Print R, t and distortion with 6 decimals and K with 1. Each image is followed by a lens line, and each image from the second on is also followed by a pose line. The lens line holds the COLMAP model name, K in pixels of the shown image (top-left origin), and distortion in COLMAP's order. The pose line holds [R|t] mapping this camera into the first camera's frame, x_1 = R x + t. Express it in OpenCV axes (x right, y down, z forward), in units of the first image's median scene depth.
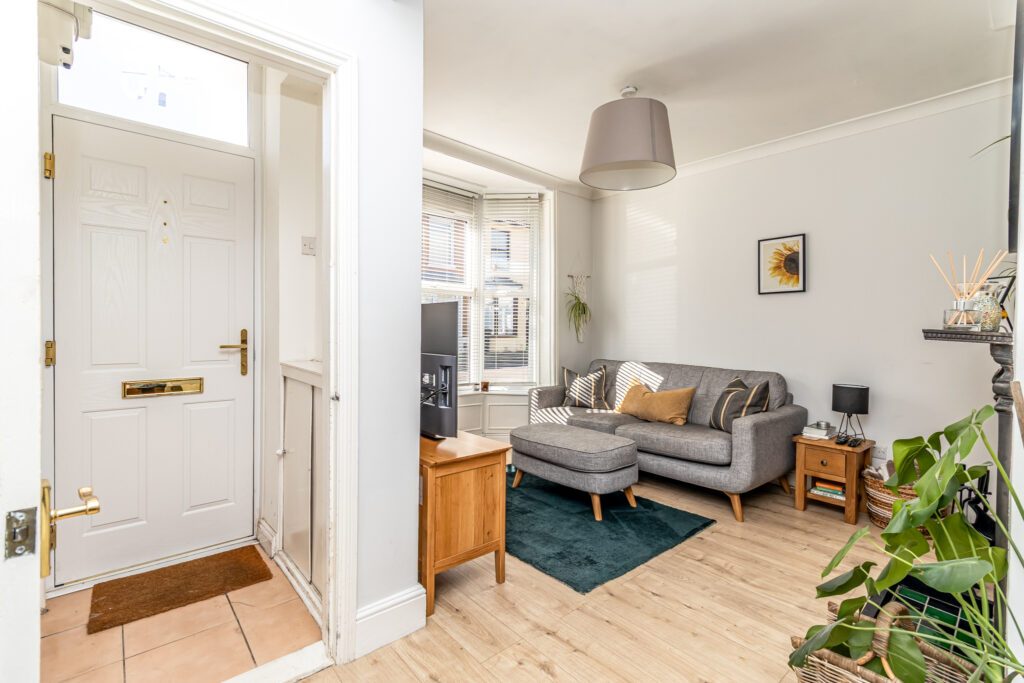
lens RADIAL K [[463.8, 0, 514.2], [0, 463.8, 333.8], [0, 0, 1]] dist [0.004559, -0.000343]
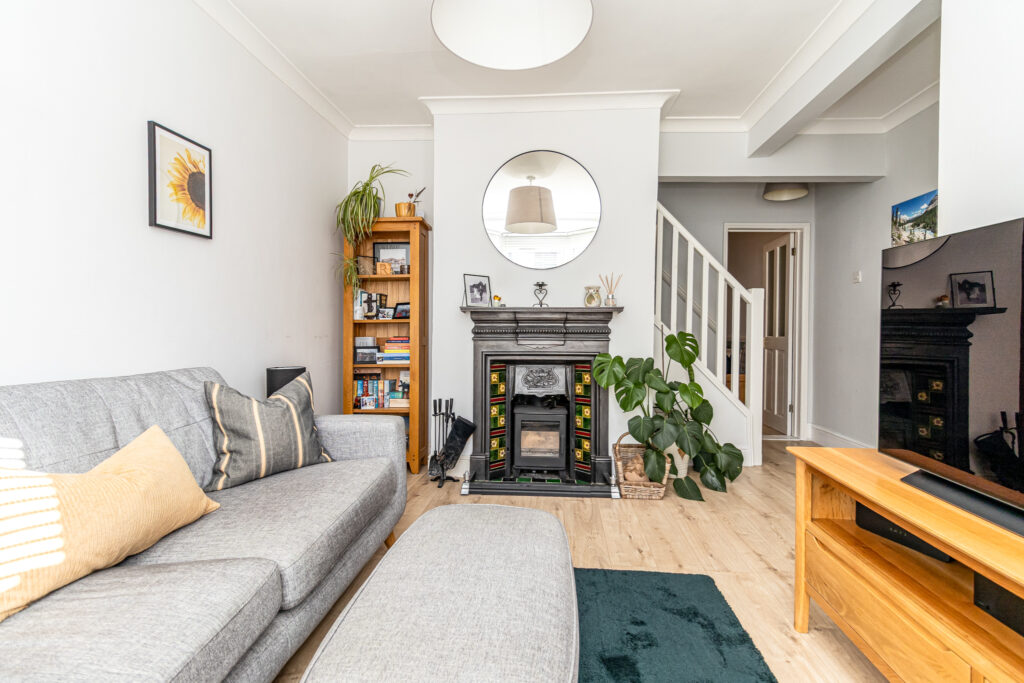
lens RADIAL K [[467.6, 0, 516.7], [0, 467.6, 328.5], [0, 0, 1]] dist [-0.000411, 0.000109]
pose [[-0.693448, -0.021413, 0.720189, -0.230888], [-0.004284, 0.999663, 0.025599, 0.026321], [-0.720494, 0.014666, -0.693306, 1.740667]]
